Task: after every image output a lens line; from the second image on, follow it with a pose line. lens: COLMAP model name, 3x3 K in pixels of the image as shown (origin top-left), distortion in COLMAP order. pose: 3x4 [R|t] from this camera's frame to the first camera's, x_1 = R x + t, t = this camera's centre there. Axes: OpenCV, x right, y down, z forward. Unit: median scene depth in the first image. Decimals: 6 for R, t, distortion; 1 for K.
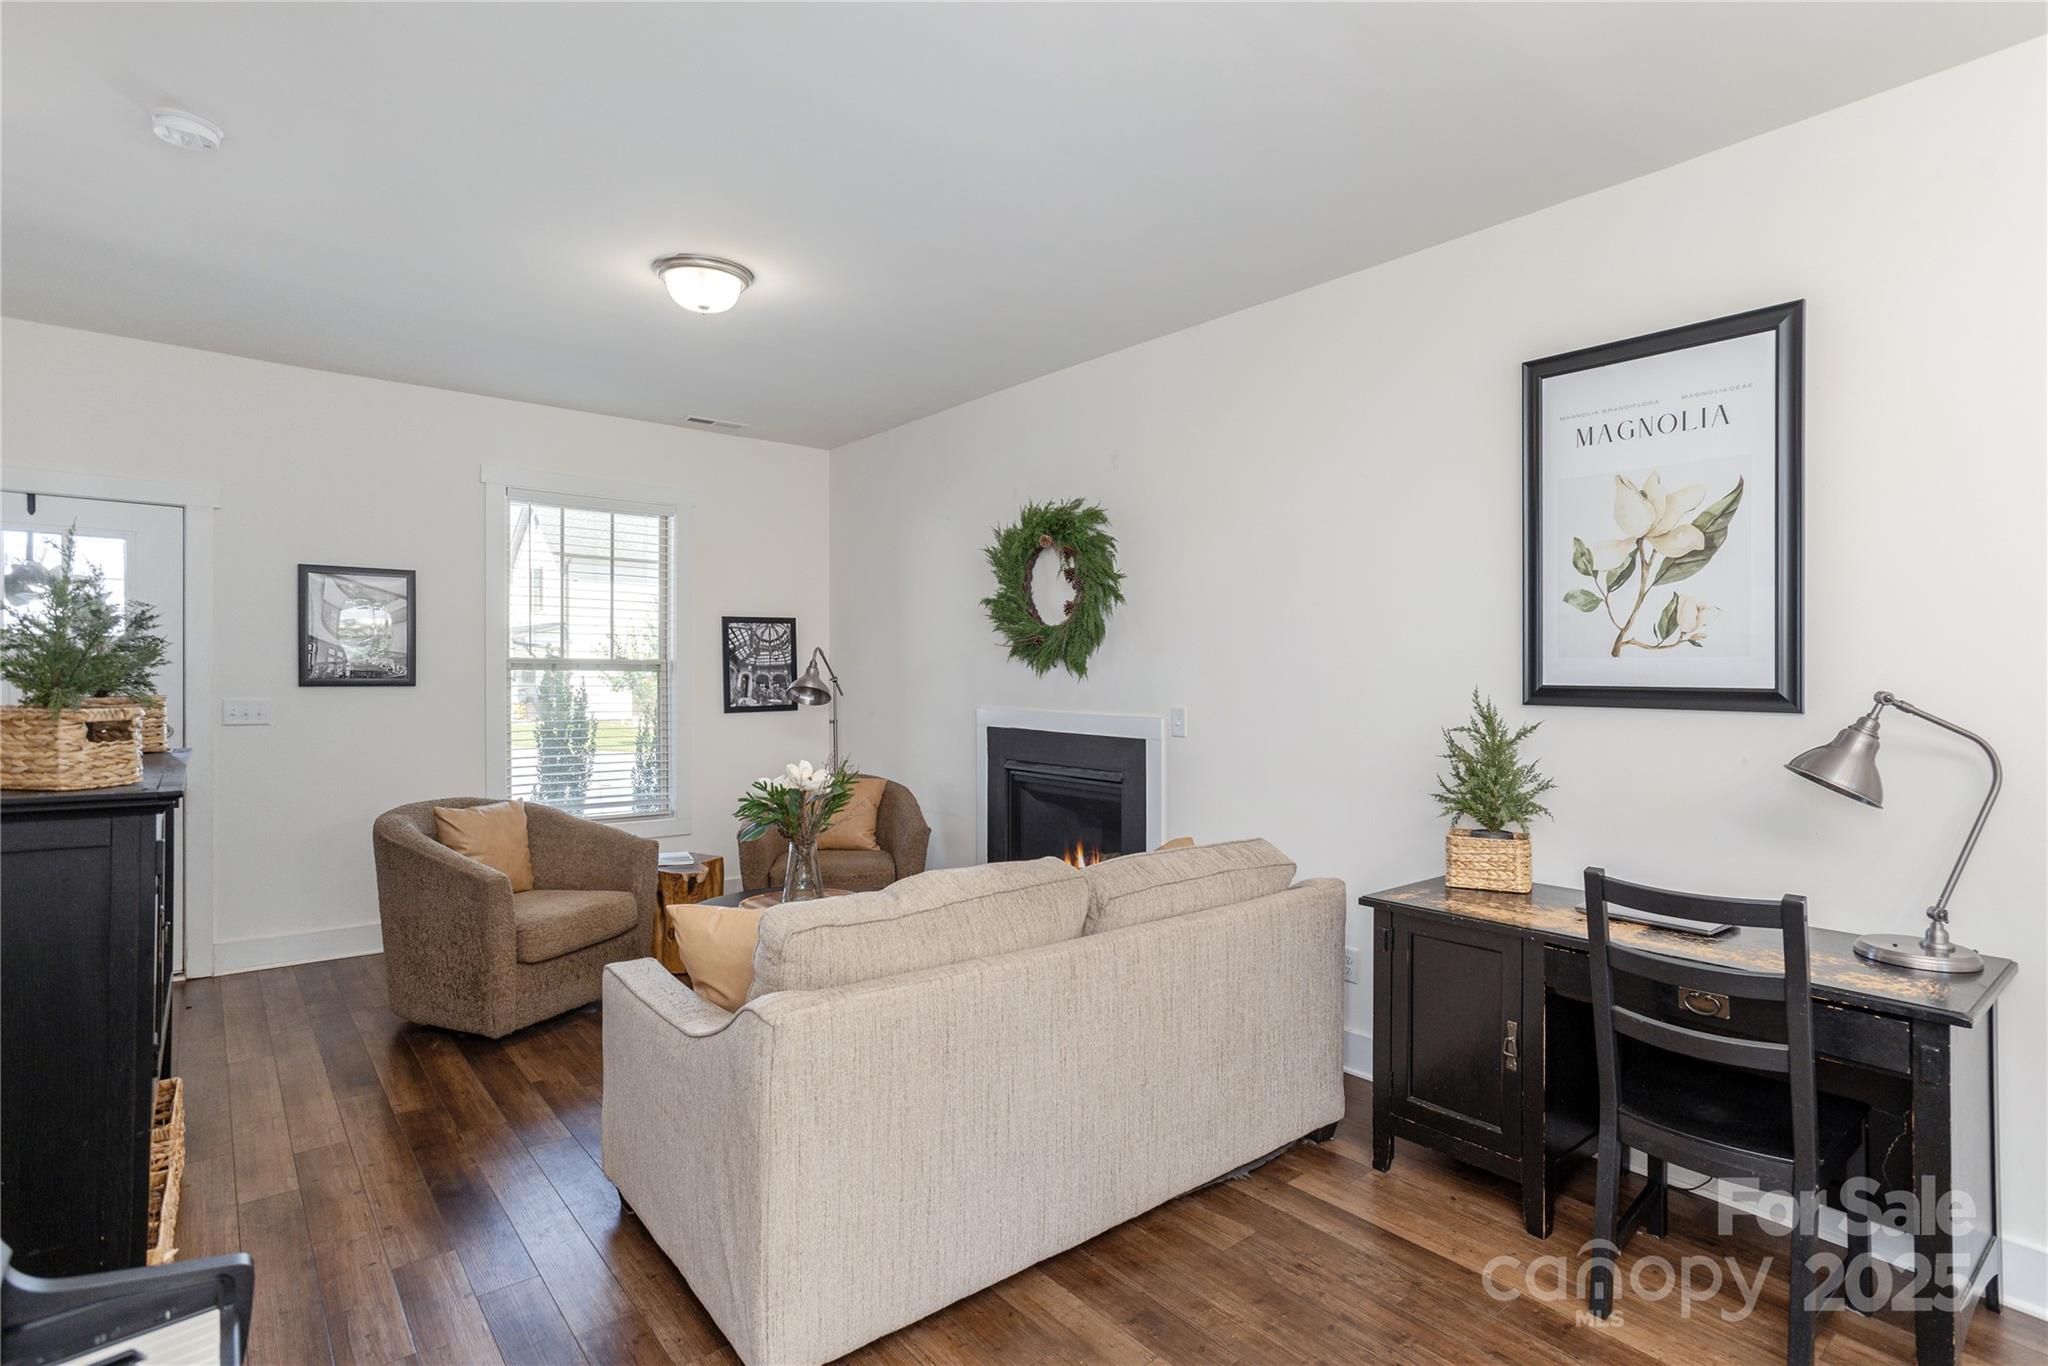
lens RADIAL K [[1008.4, 0, 1042.0], [0, 1008.4, 672.0], [0, 0, 1]] dist [-0.011845, 0.010686]
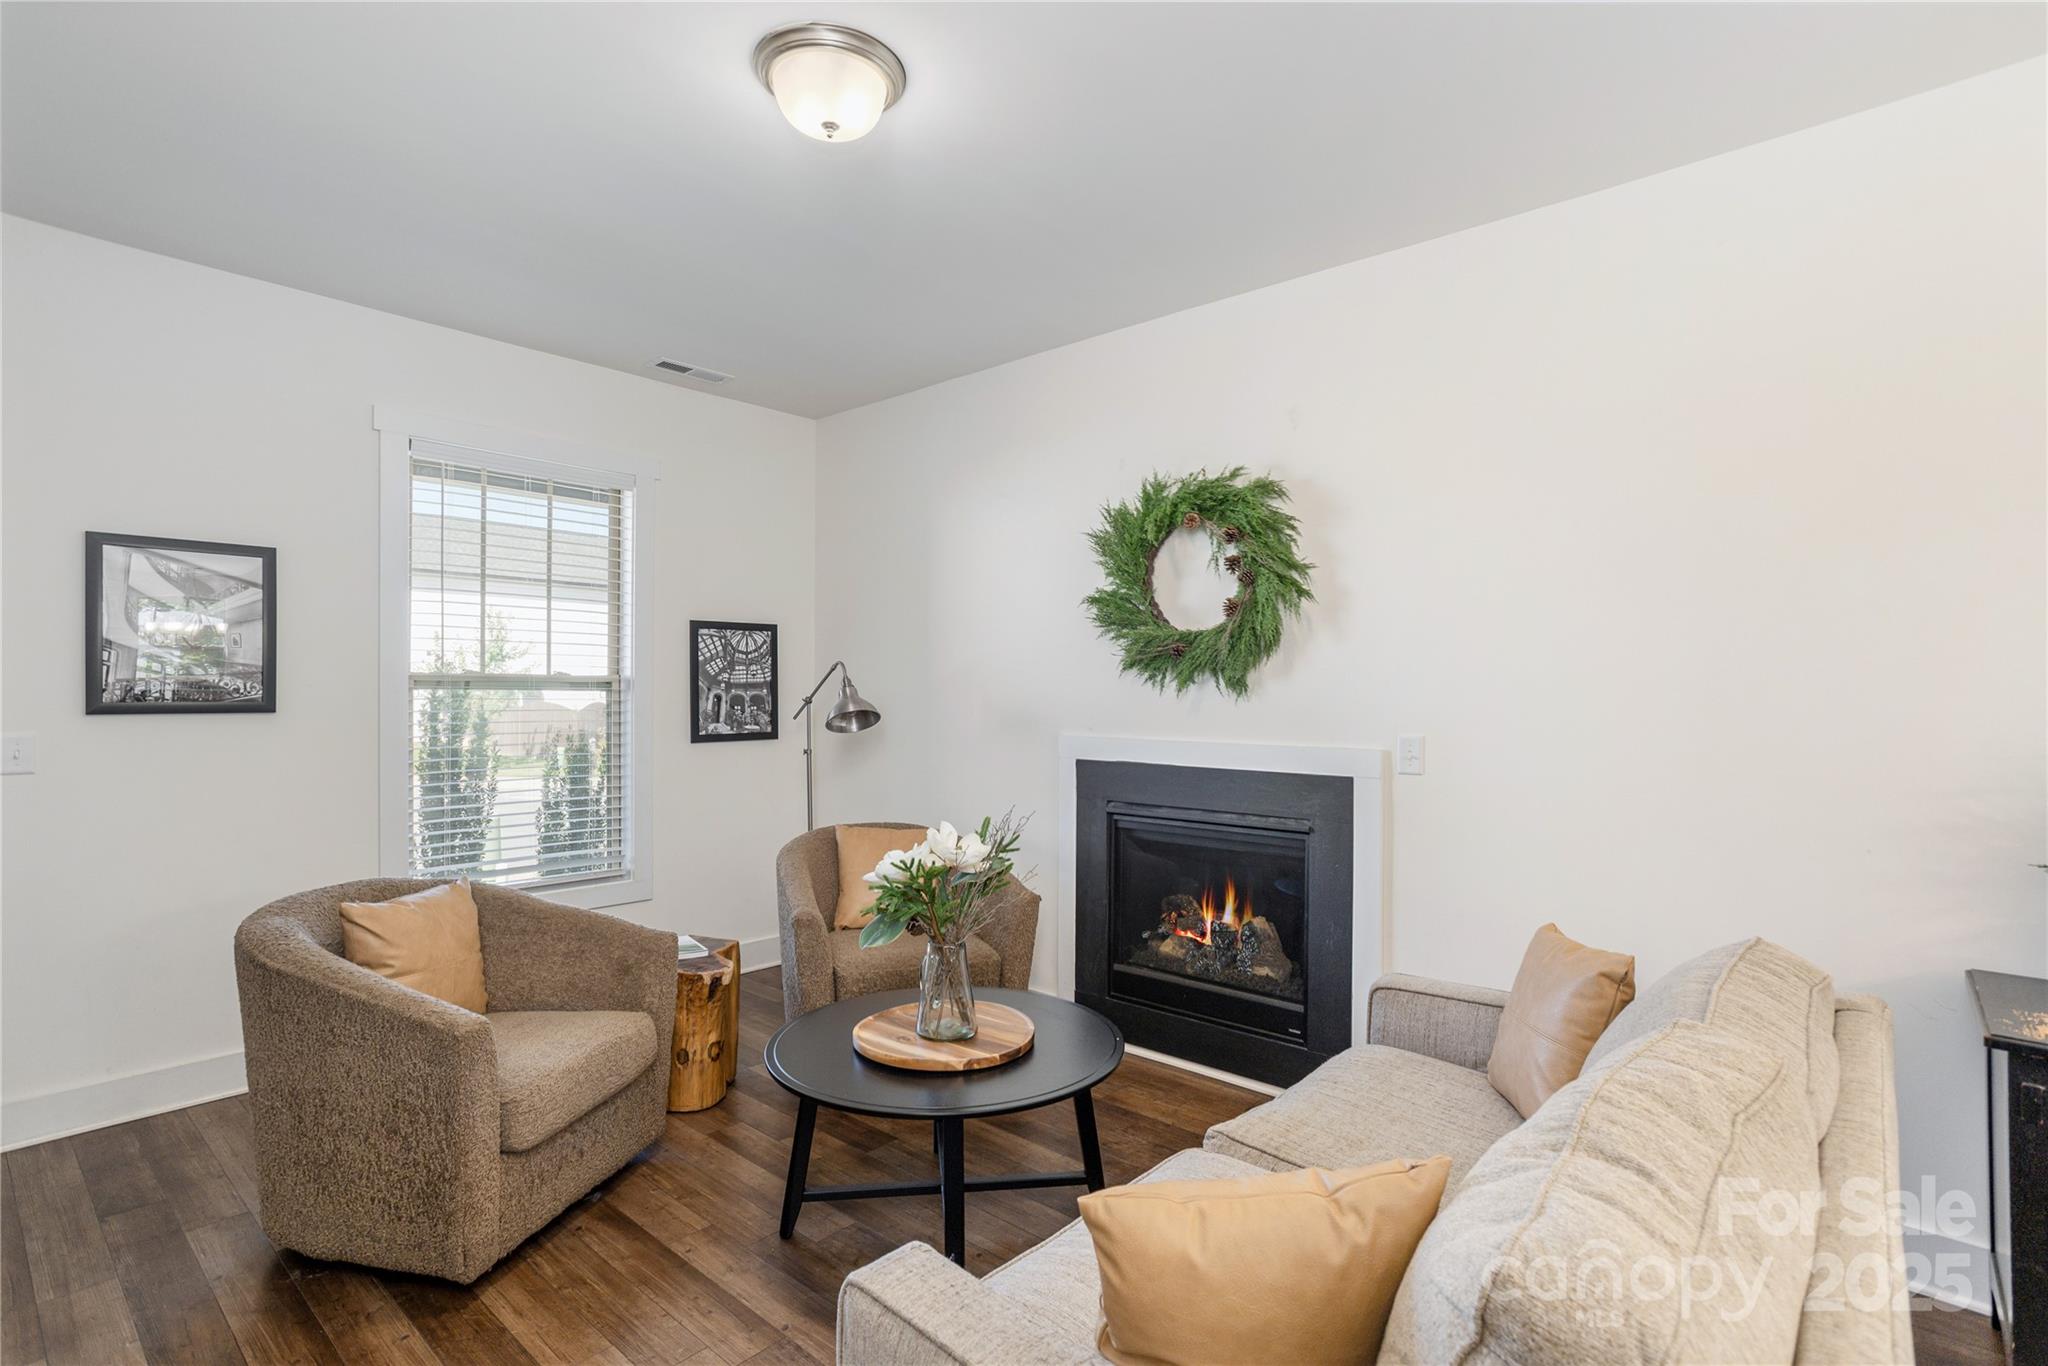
lens RADIAL K [[1008.4, 0, 1075.9], [0, 1008.4, 681.3], [0, 0, 1]] dist [-0.011845, 0.010686]
pose [[0.987593, -0.001414, 0.157029, -0.193991], [0.002737, 0.999963, -0.008207, -0.000525], [-0.157012, 0.008535, 0.987560, 0.234621]]
